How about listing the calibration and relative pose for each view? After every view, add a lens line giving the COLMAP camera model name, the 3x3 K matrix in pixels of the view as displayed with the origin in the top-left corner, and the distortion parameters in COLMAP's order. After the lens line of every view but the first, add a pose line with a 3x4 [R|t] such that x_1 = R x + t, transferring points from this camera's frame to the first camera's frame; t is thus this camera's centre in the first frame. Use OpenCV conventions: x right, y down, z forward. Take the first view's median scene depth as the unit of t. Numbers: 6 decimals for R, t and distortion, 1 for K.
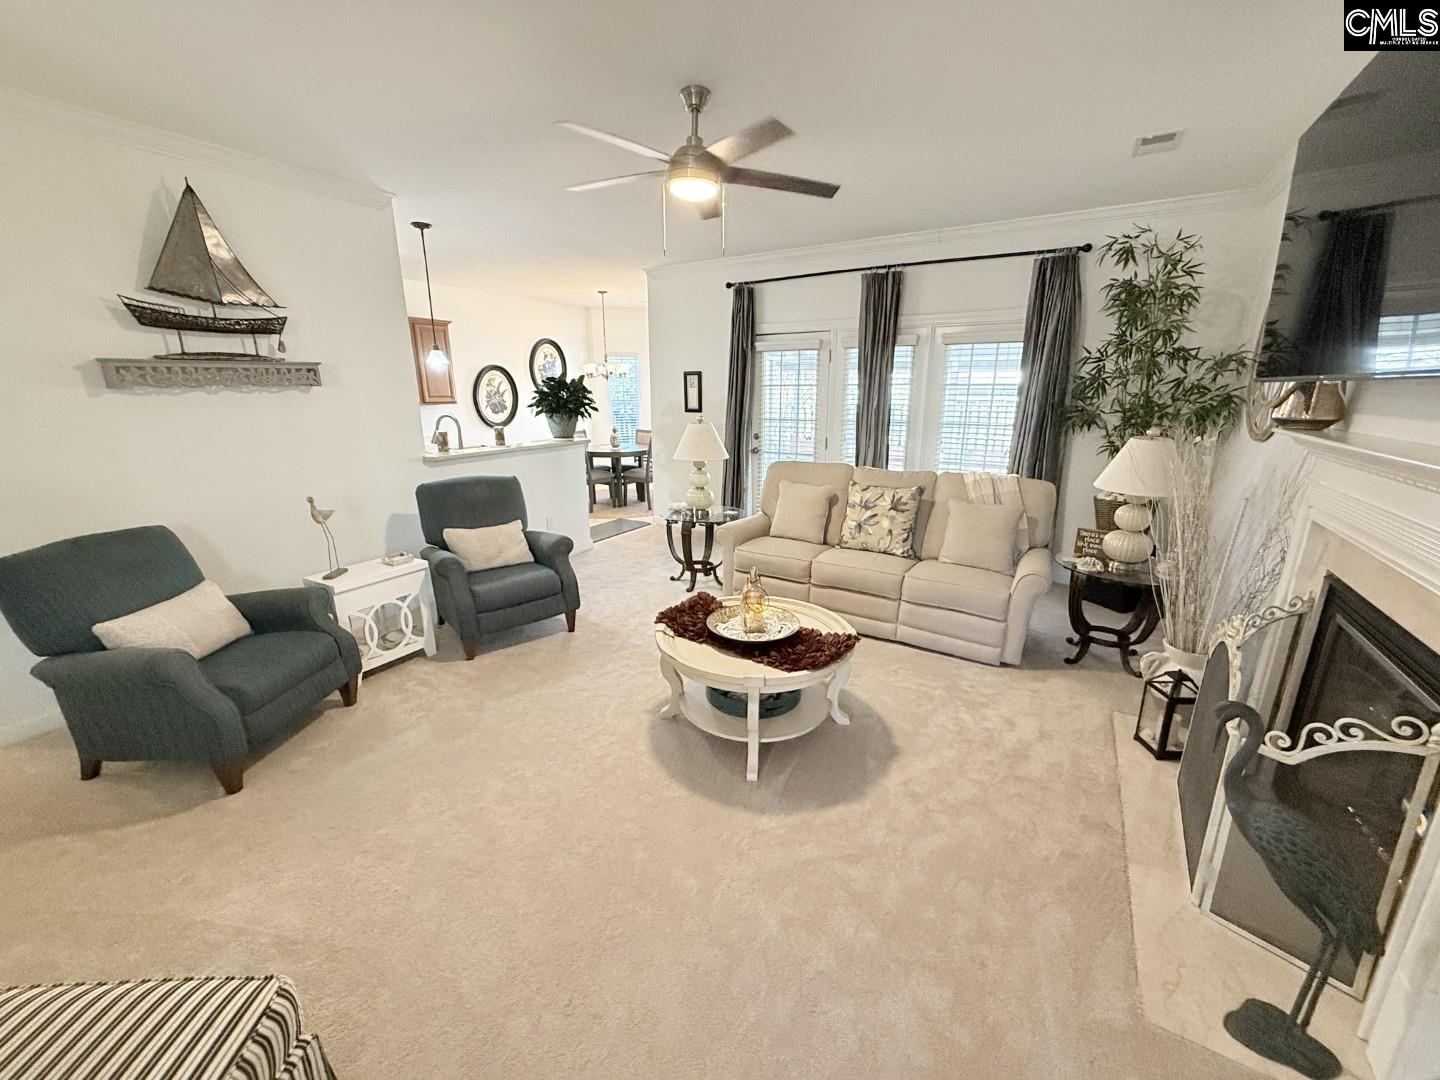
lens RADIAL K [[576.1, 0, 714.3], [0, 576.1, 540.1], [0, 0, 1]] dist [-0.000243, 0.000231]
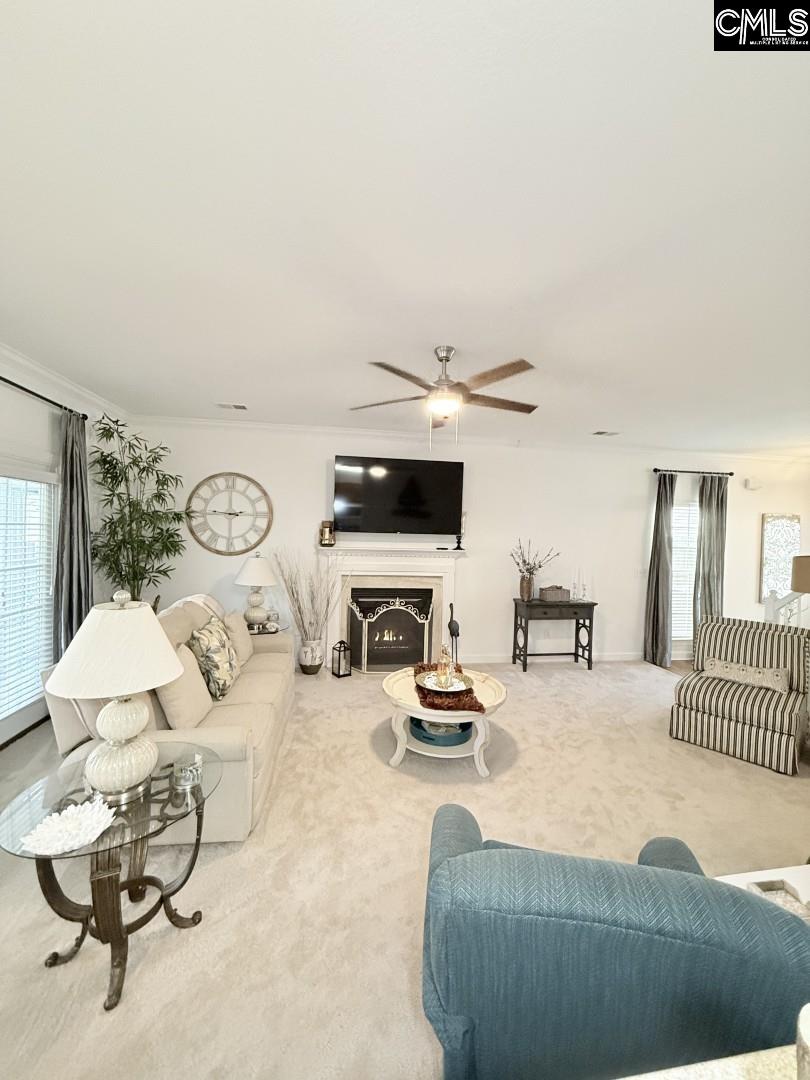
lens RADIAL K [[432.1, 0, 403.6], [0, 432.1, 538.0], [0, 0, 1]] dist [-0.000243, 0.000231]
pose [[-0.647515, -0.025760, 0.761617, -0.511204], [0.171677, 0.968806, 0.178725, -0.317815], [-0.742463, 0.246479, -0.622894, 1.168689]]
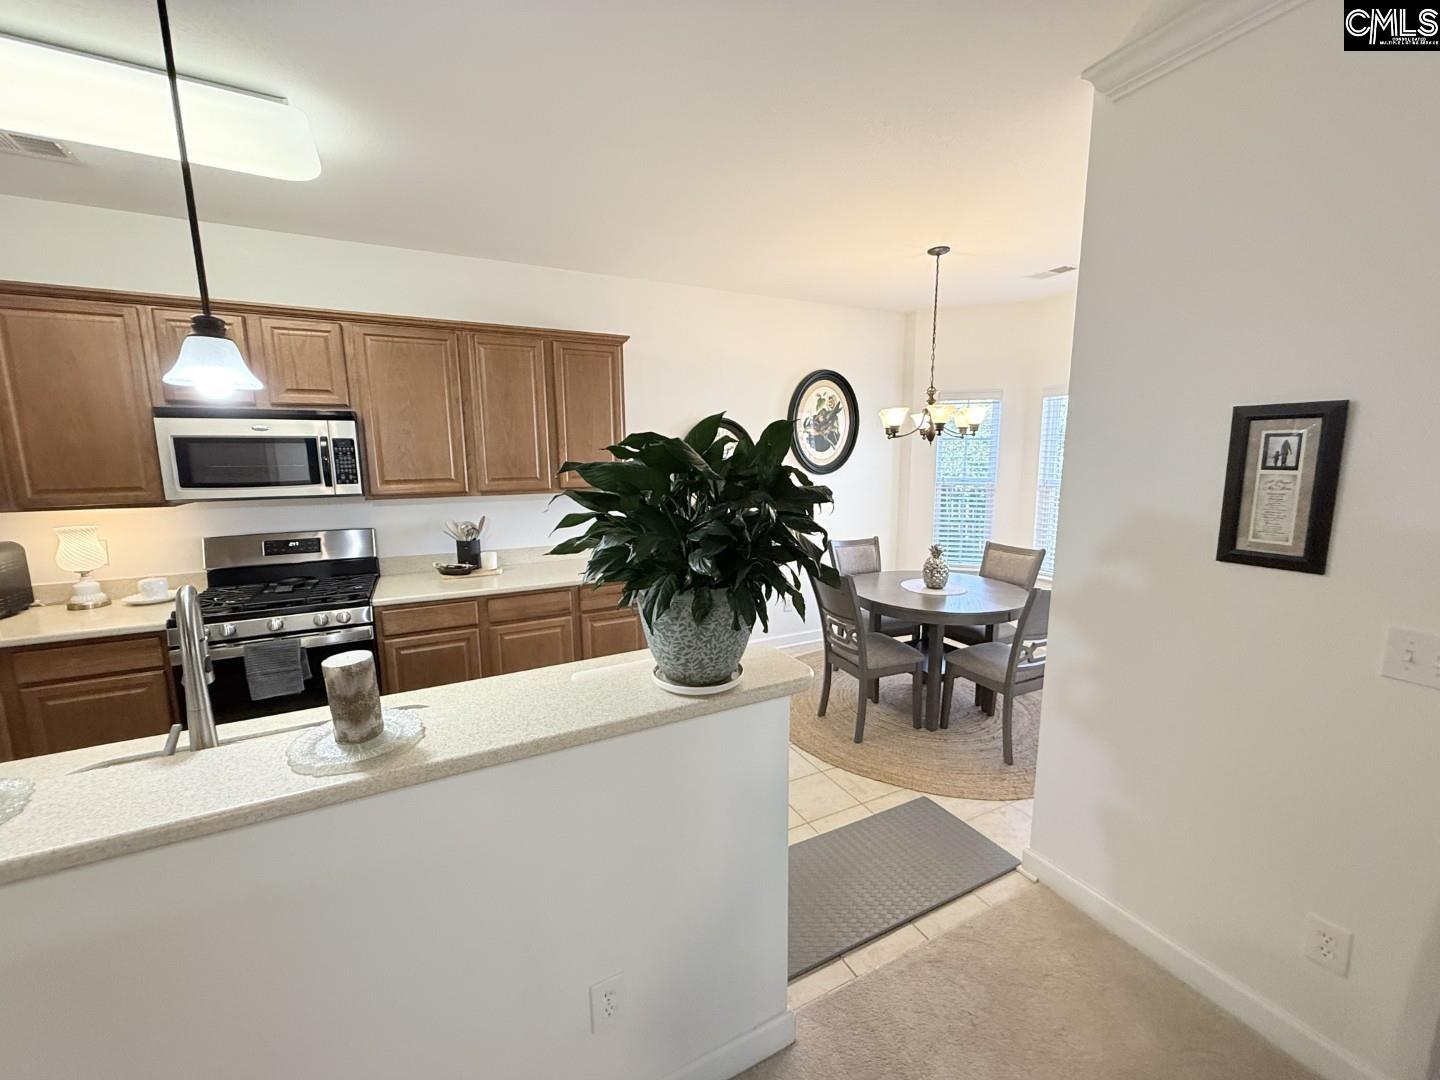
lens RADIAL K [[576.1, 0, 715.2], [0, 576.1, 540.6], [0, 0, 1]] dist [-0.000243, 0.000231]
pose [[0.851669, 0.076847, -0.518415, -0.173956], [-0.129735, 0.989317, -0.066481, -0.291498], [0.507768, 0.123877, 0.852541, 1.047832]]
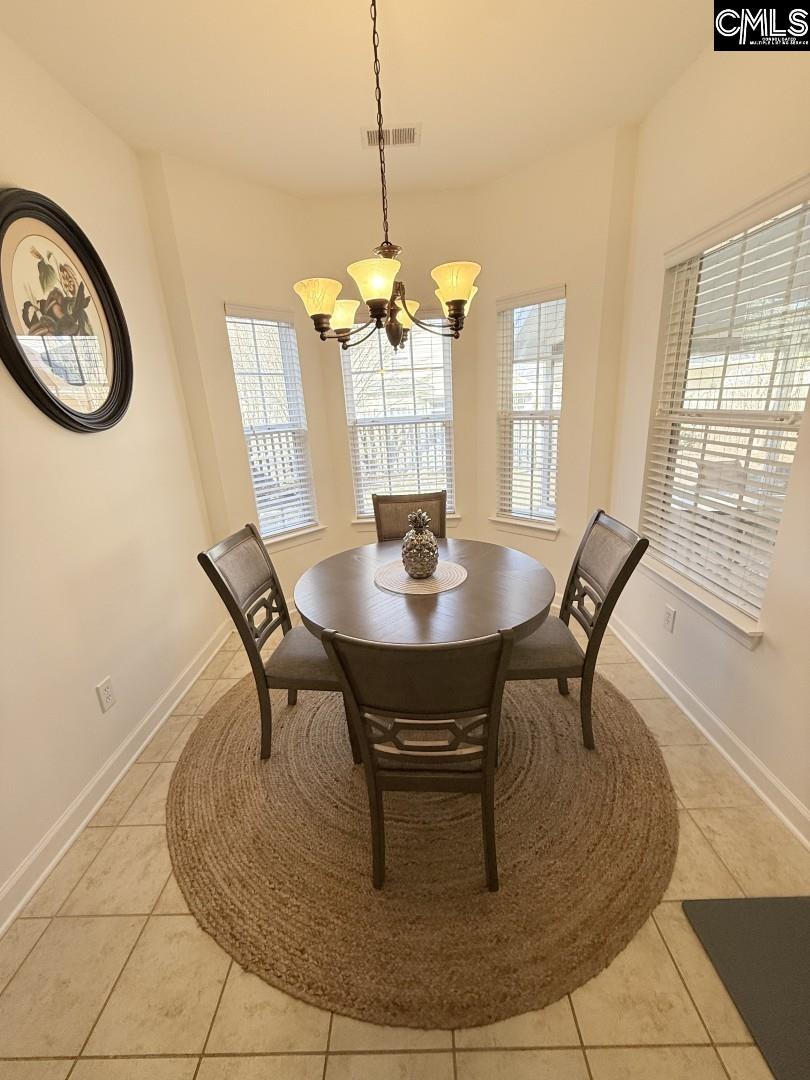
lens RADIAL K [[432.1, 0, 404.5], [0, 432.1, 538.5], [0, 0, 1]] dist [-0.000243, 0.000231]
pose [[0.852928, -0.195369, 0.484092, -0.579102], [0.181694, 0.980448, 0.075560, -0.401013], [-0.489389, 0.023510, 0.871748, 1.610795]]
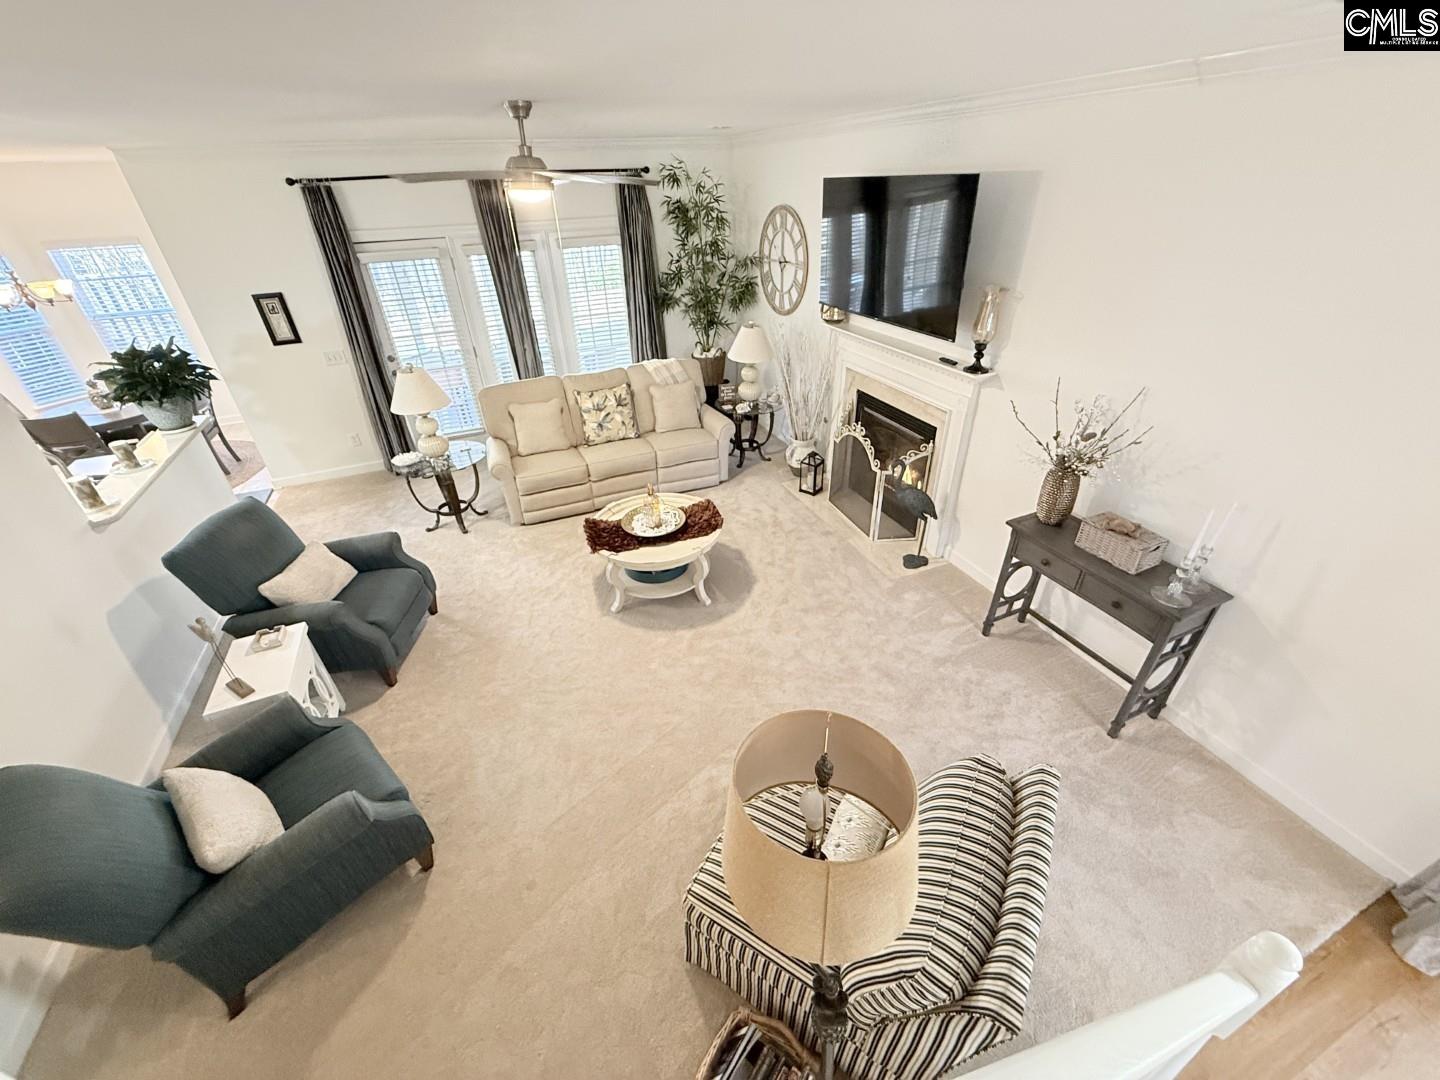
lens RADIAL K [[576.1, 0, 715.2], [0, 576.1, 540.9], [0, 0, 1]] dist [-0.000243, 0.000231]
pose [[0.585380, -0.447616, 0.675996, -0.570168], [0.238160, 0.891933, 0.384364, -0.222644], [-0.774991, -0.064003, 0.628724, -0.022395]]
